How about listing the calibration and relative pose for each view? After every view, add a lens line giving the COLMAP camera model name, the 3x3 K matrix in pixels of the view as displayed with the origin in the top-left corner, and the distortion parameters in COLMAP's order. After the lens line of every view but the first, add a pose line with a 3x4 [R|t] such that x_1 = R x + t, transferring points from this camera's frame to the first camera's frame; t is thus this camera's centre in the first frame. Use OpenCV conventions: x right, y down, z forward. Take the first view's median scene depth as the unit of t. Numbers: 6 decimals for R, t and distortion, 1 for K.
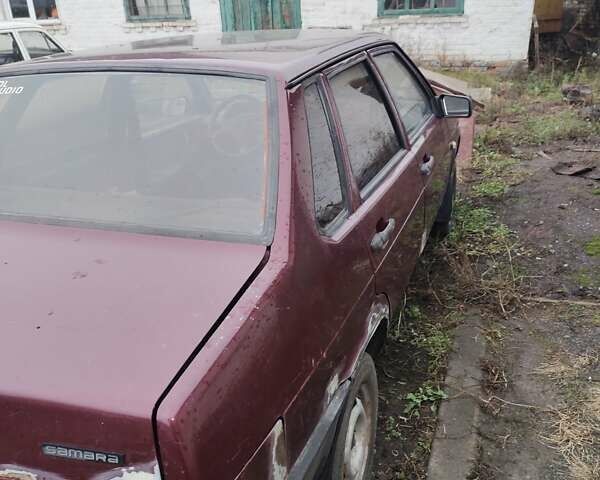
lens RADIAL K [[570.0, 0, 299.6], [0, 570.0, 241.6], [0, 0, 1]] dist [0.037012, 0.000000]
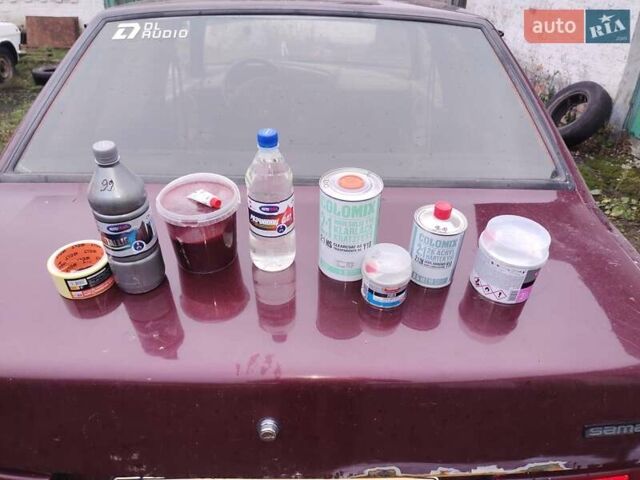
lens RADIAL K [[475.1, 0, 320.3], [0, 475.1, 239.9], [0, 0, 1]] dist [0.008916, -0.020180]
pose [[0.939374, -0.101959, 0.327386, -0.095817], [0.073973, 0.992545, 0.096859, -0.002706], [-0.334821, -0.066769, 0.939913, 0.044597]]
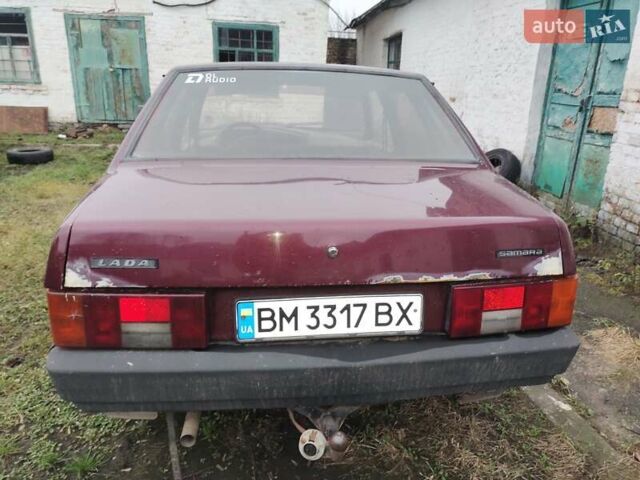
lens RADIAL K [[475.1, 0, 317.1], [0, 475.1, 240.2], [0, 0, 1]] dist [0.008916, -0.020180]
pose [[0.895317, -0.061535, 0.441158, -0.140222], [0.106868, 0.991159, -0.078633, 0.034699], [-0.432419, 0.117547, 0.893978, 0.000207]]
